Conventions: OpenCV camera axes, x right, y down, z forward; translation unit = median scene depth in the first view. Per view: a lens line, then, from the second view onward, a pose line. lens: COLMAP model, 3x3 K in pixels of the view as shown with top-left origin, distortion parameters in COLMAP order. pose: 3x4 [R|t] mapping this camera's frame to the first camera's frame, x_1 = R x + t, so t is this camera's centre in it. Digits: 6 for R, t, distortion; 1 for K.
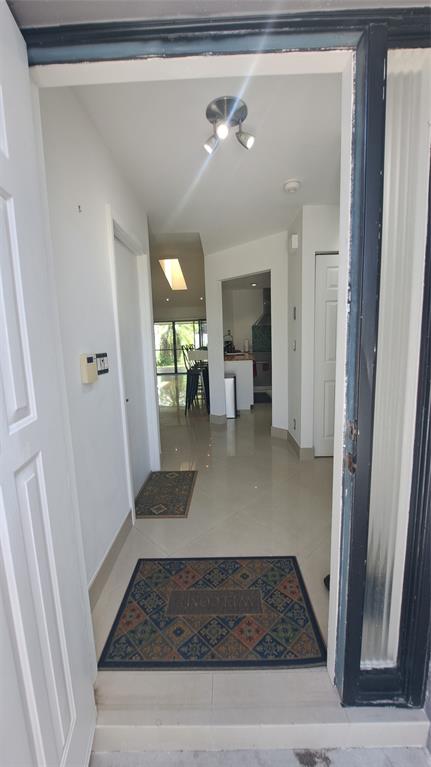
lens RADIAL K [[303.5, 0, 217.5], [0, 303.5, 384.0], [0, 0, 1]] dist [-0.014619, -0.000557]
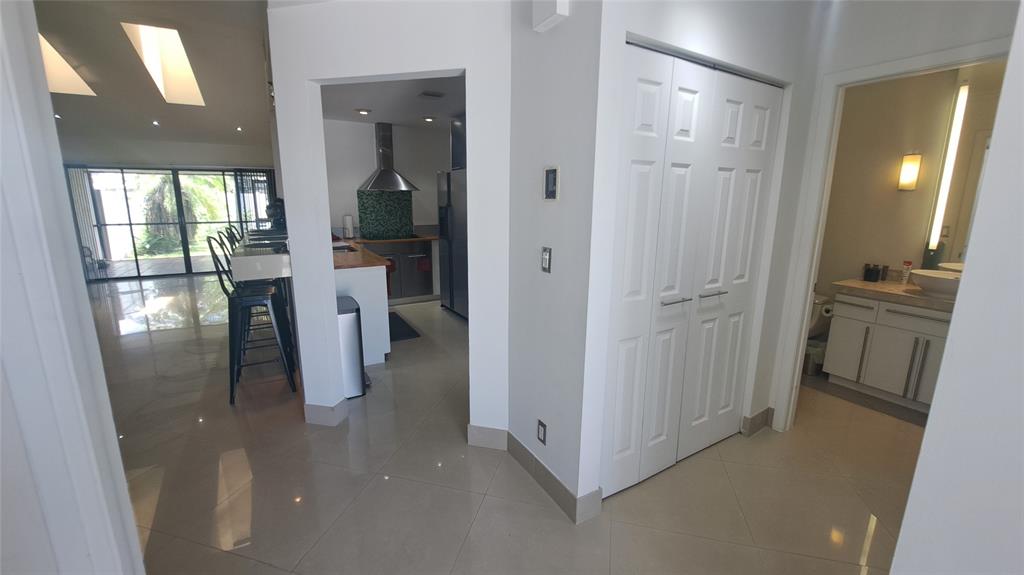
lens RADIAL K [[405.2, 0, 510.7], [0, 405.2, 285.4], [0, 0, 1]] dist [-0.014619, -0.000557]
pose [[0.855372, -0.064806, 0.513945, -0.030608], [0.039077, 0.997389, 0.060729, -0.046874], [-0.516538, -0.031863, 0.855671, 0.197058]]
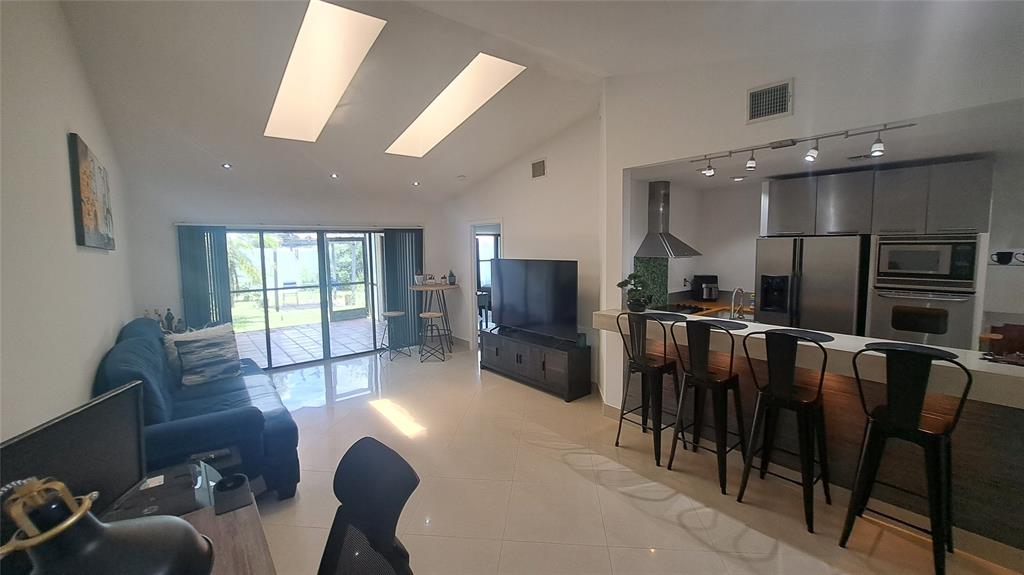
lens RADIAL K [[405.2, 0, 504.1], [0, 405.2, 283.1], [0, 0, 1]] dist [-0.014619, -0.000557]
pose [[0.768500, -0.035306, 0.638875, -0.384324], [0.082706, 0.995581, -0.044468, -0.121580], [-0.634482, 0.087013, 0.768024, 0.561754]]
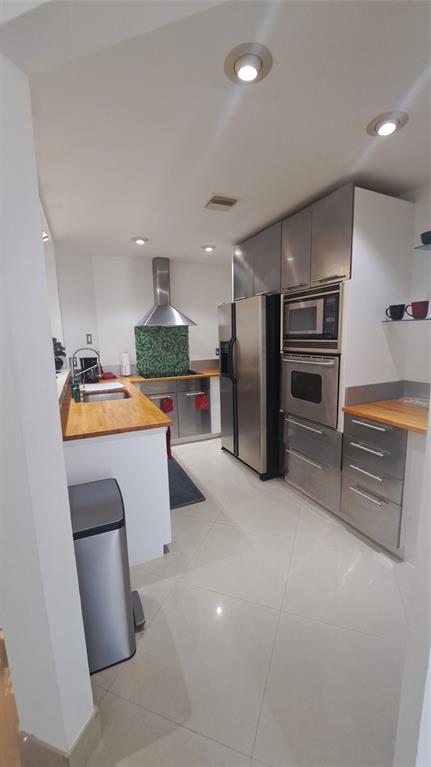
lens RADIAL K [[303.5, 0, 218.7], [0, 303.5, 380.1], [0, 0, 1]] dist [-0.014619, -0.000557]
pose [[0.905301, -0.046781, 0.422186, 0.015259], [0.052931, 0.998594, -0.002851, -0.076584], [-0.421459, 0.024928, 0.906505, 0.392339]]
